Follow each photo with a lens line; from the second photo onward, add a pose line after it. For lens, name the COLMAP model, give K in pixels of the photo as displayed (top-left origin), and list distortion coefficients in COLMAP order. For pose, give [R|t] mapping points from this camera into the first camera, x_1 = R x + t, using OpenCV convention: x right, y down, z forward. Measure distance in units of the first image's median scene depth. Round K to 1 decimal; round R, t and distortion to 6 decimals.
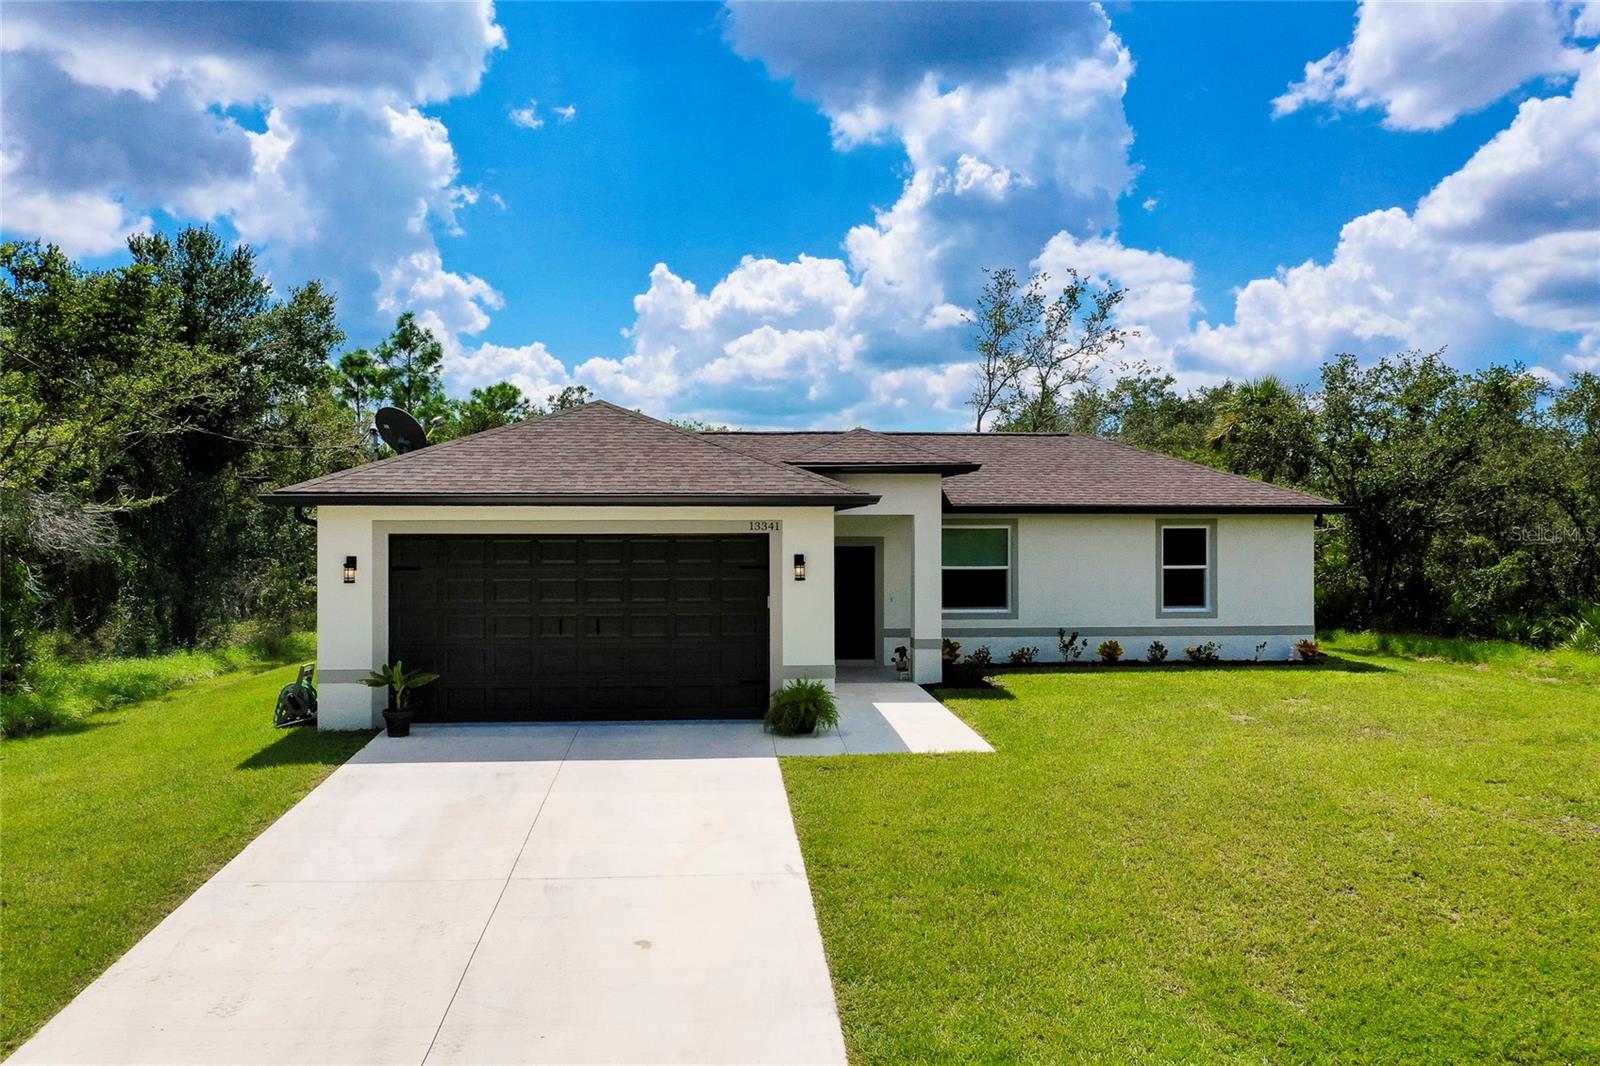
lens RADIAL K [[1294.6, 0, 800.0], [0, 1294.6, 533.0], [0, 0, 1]] dist [0.000625, 0.000879]
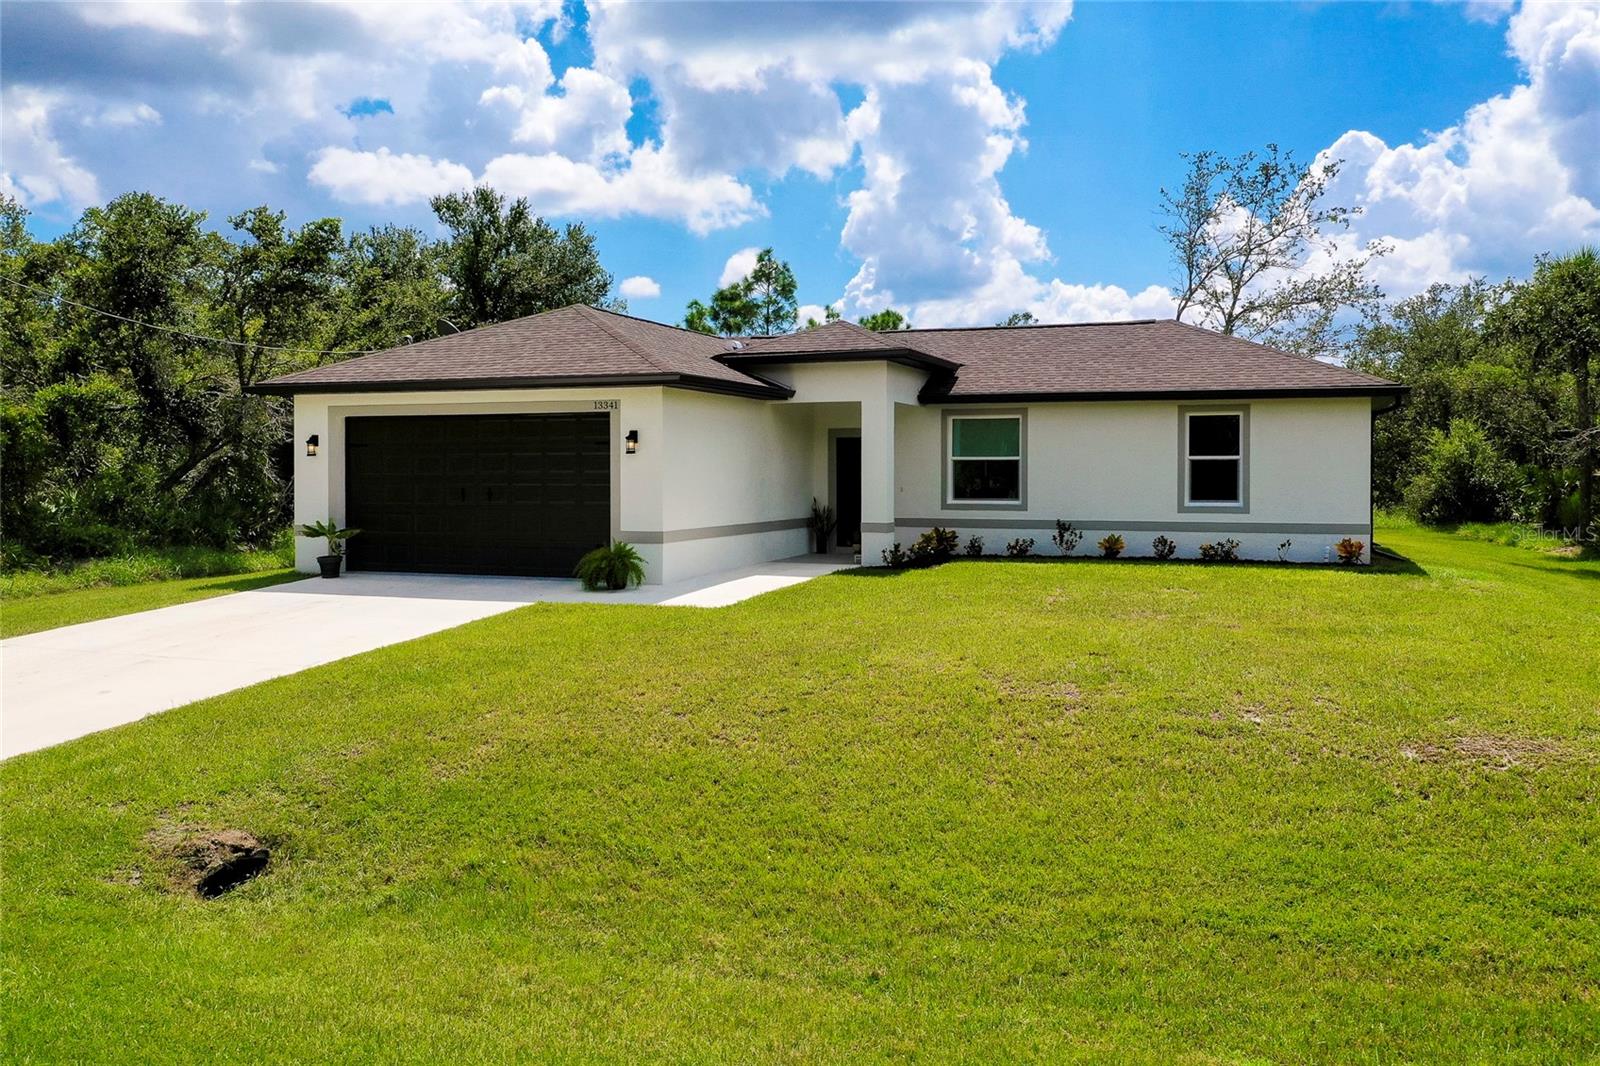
lens RADIAL K [[1273.2, 0, 773.5], [0, 1273.2, 530.1], [0, 0, 1]] dist [-0.007112, -0.000389]
pose [[0.907080, 0.021391, -0.420415, 0.453354], [-0.000354, 0.998746, 0.050054, 0.037544], [0.420959, -0.045255, 0.905950, 0.055333]]
